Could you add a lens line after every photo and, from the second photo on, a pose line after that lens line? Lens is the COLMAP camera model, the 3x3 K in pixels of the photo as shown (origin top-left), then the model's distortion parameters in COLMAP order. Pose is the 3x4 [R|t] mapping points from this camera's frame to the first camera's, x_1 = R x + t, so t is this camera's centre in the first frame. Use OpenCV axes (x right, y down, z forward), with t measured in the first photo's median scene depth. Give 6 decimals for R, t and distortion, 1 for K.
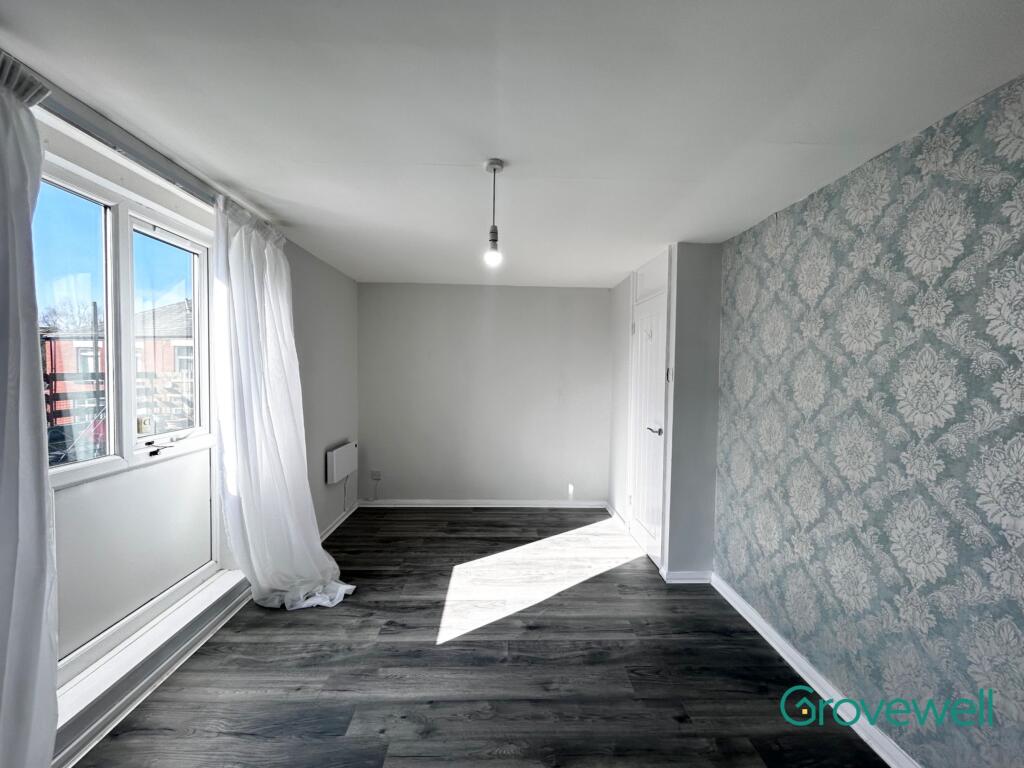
lens RADIAL K [[393.1, 0, 517.8], [0, 393.1, 378.8], [0, 0, 1]] dist [0.000502, 0.000115]
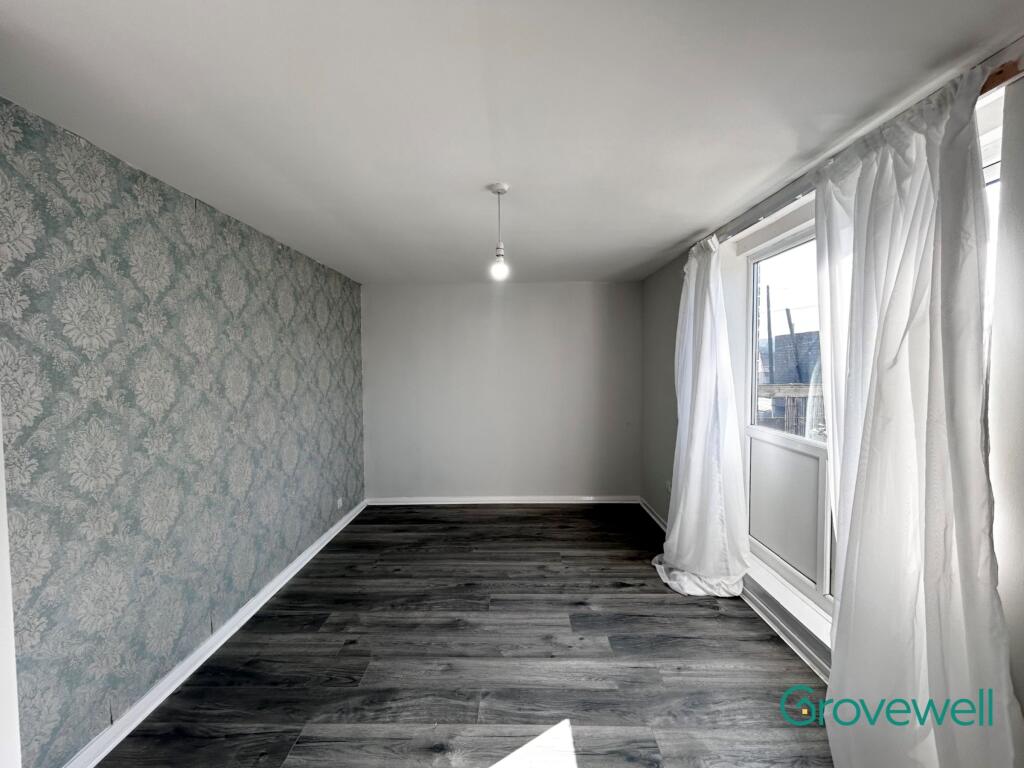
lens RADIAL K [[409.3, 0, 512.0], [0, 409.3, 384.0], [0, 0, 1]] dist [0.148202, 0.000049]
pose [[-0.998586, -0.007326, 0.052648, -0.152222], [-0.003366, 0.997184, 0.074919, -0.070390], [-0.053049, 0.074636, -0.995799, 2.063634]]
